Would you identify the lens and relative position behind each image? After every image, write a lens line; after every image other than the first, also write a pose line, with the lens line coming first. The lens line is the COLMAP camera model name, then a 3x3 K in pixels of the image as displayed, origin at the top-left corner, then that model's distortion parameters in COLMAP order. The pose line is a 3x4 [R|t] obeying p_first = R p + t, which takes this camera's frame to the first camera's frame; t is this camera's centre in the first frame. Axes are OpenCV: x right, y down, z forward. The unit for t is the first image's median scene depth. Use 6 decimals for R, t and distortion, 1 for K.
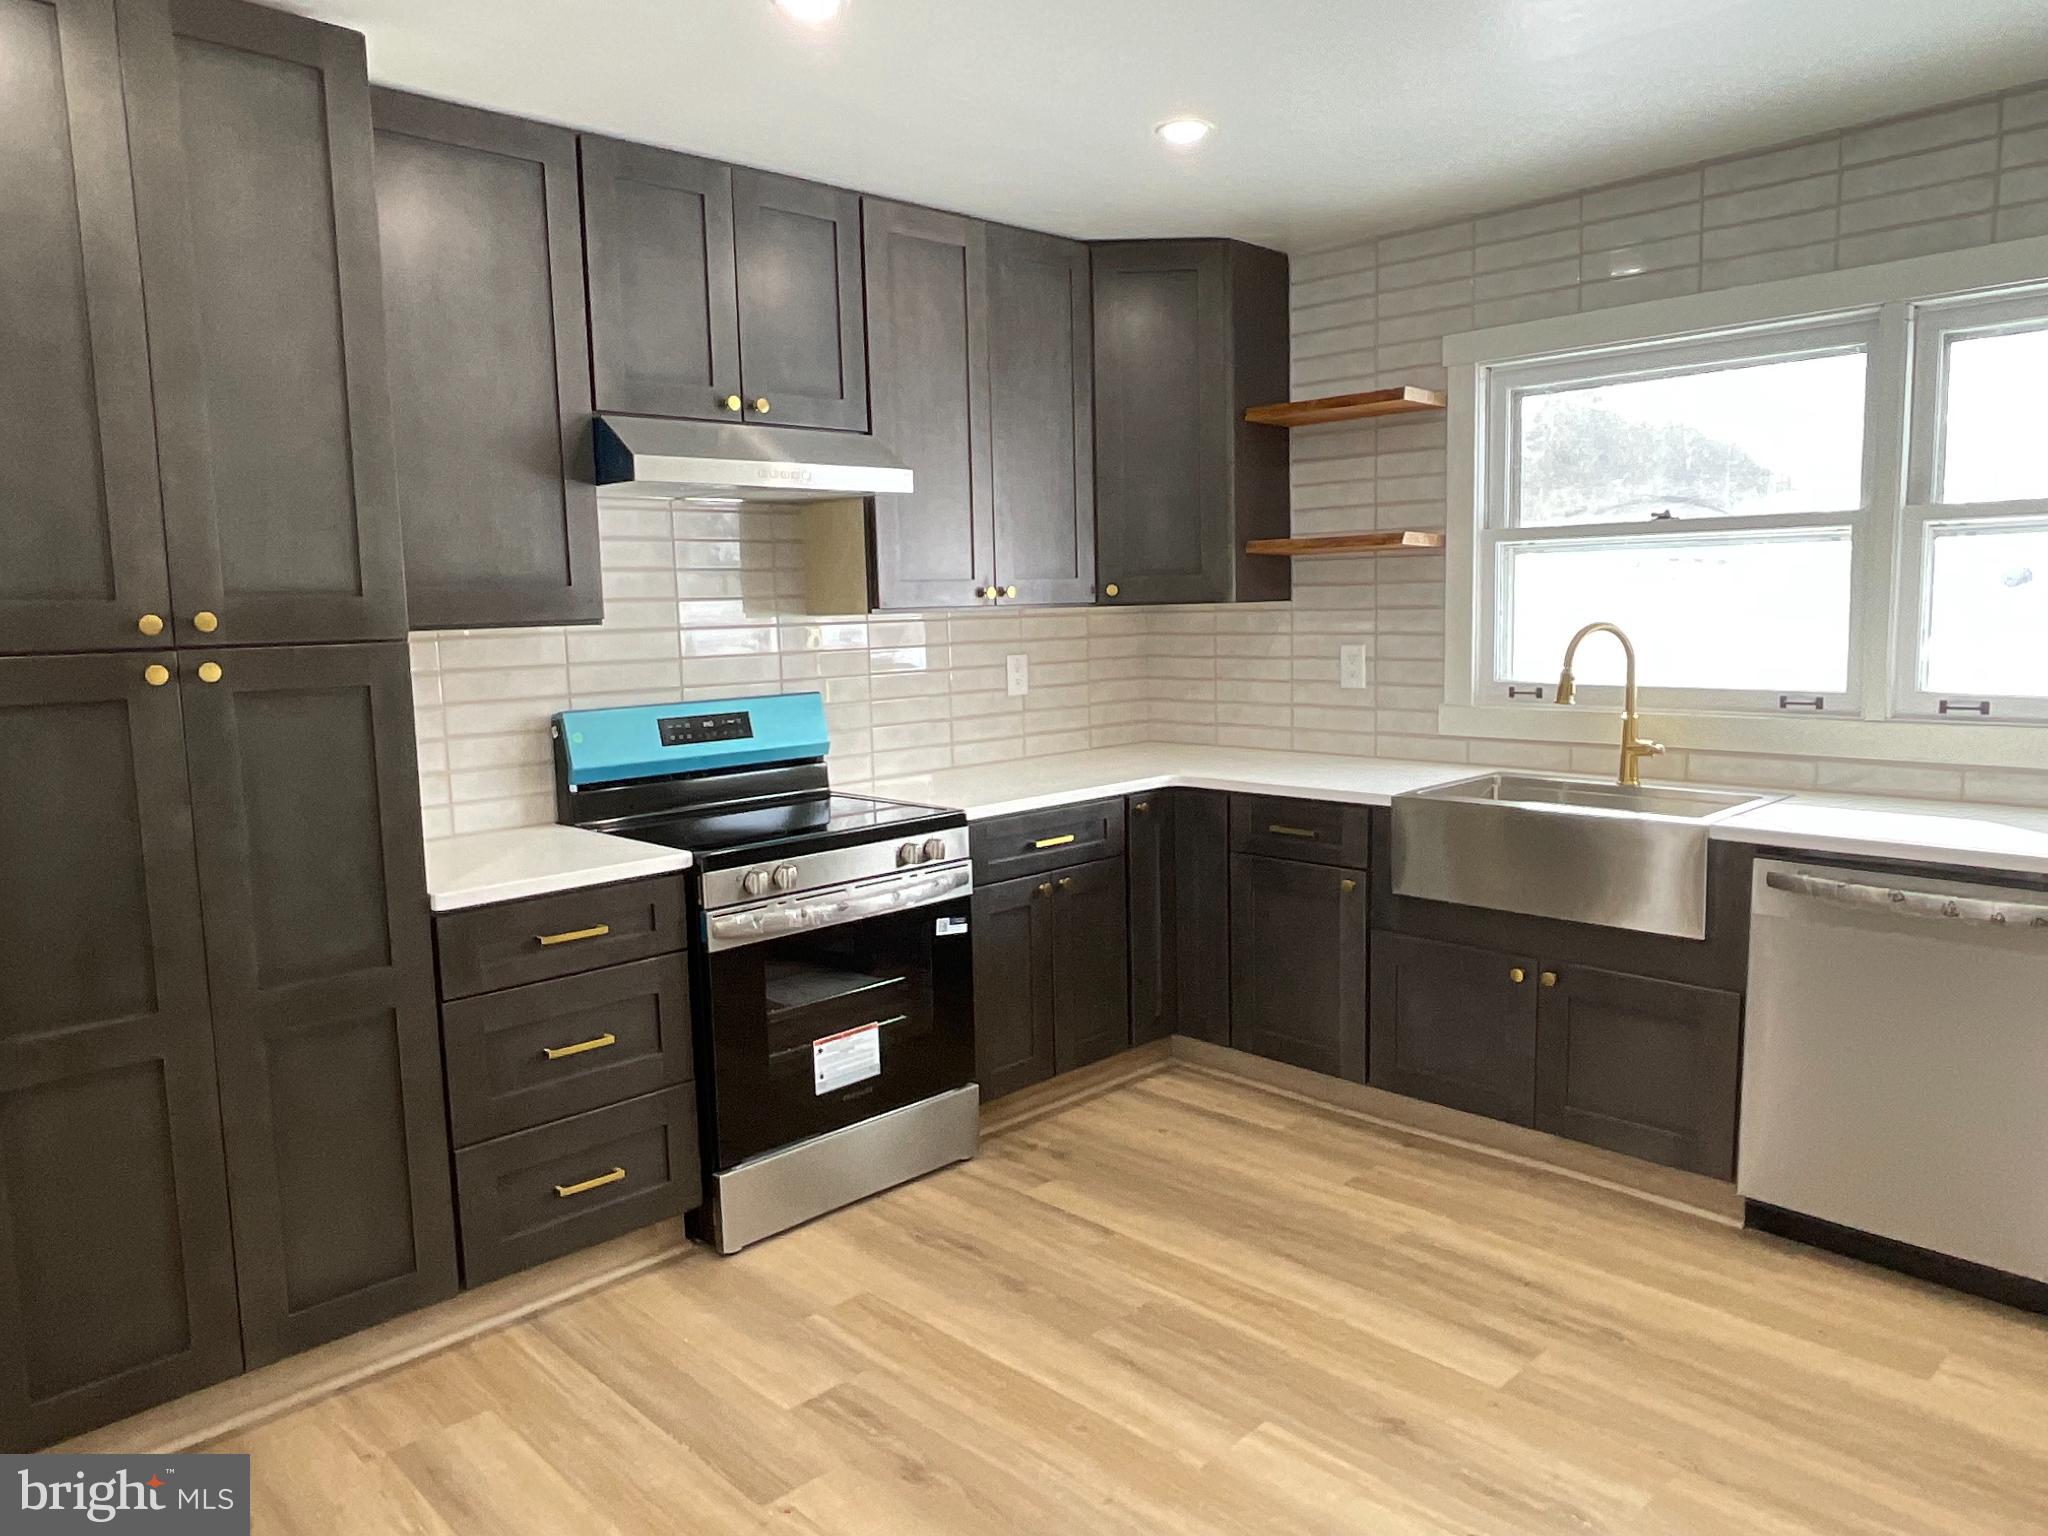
lens RADIAL K [[1385.7, 0, 1023.9], [0, 1385.7, 759.2], [0, 0, 1]] dist [-0.000164, -0.010656]
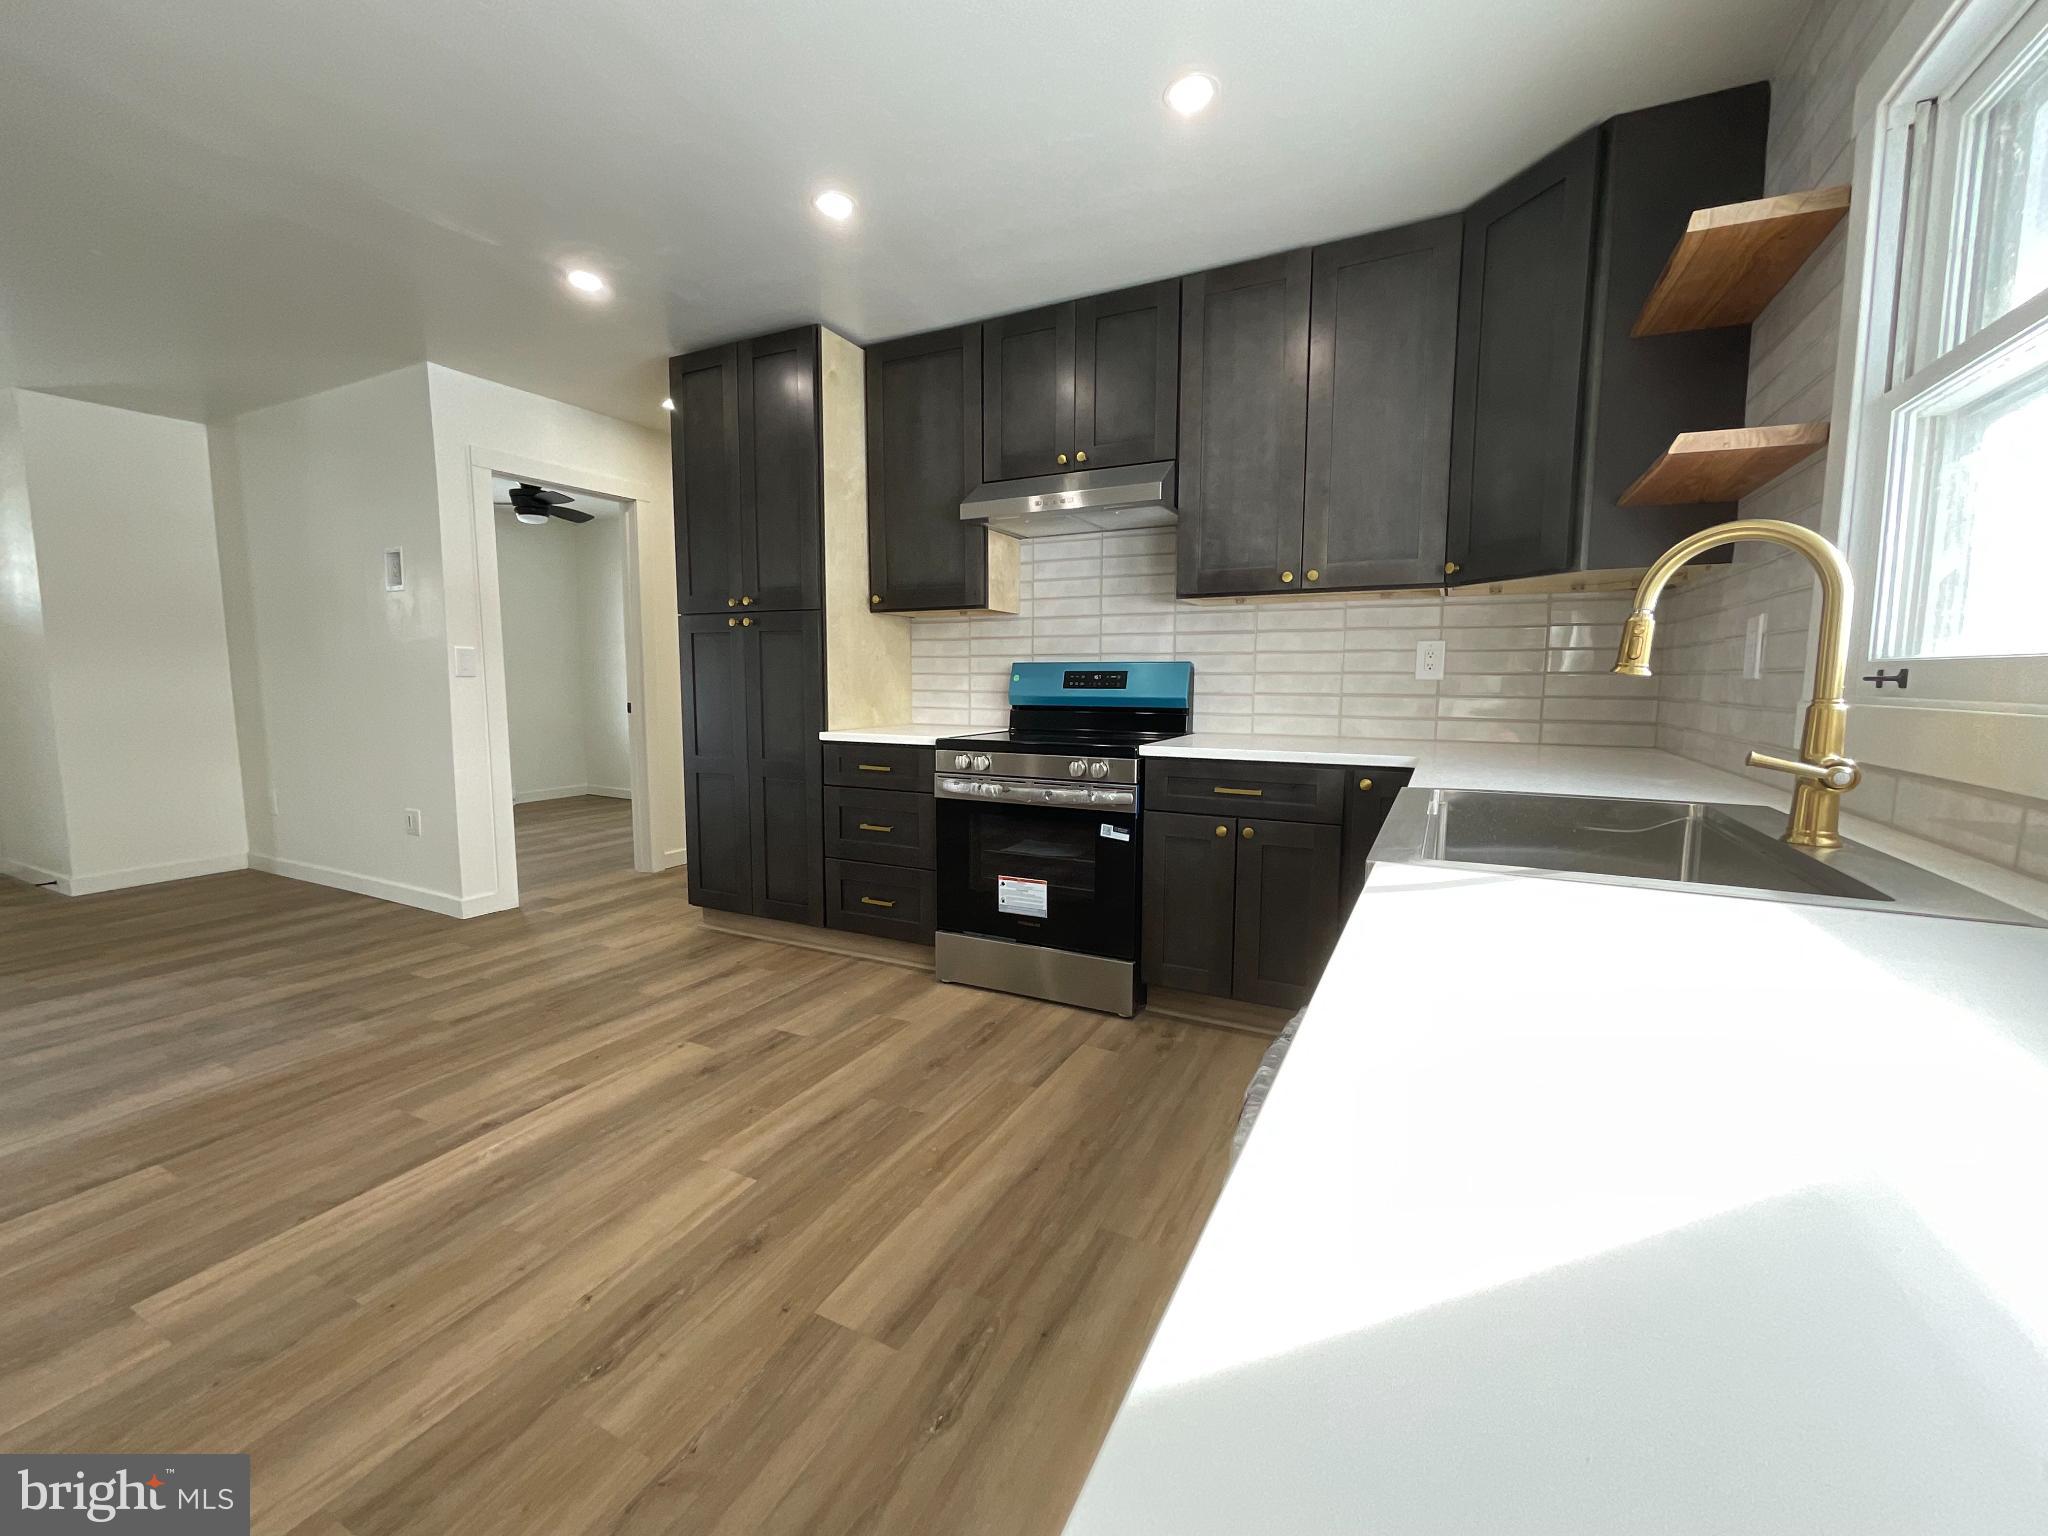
lens RADIAL K [[833.1, 0, 1028.6], [0, 833.1, 768.4], [0, 0, 1]] dist [-0.011550, 0.005859]
pose [[0.326427, 0.127761, -0.936548, 0.737725], [-0.118985, 0.988496, 0.093376, -0.003191], [0.937704, 0.080954, 0.337873, 0.747176]]
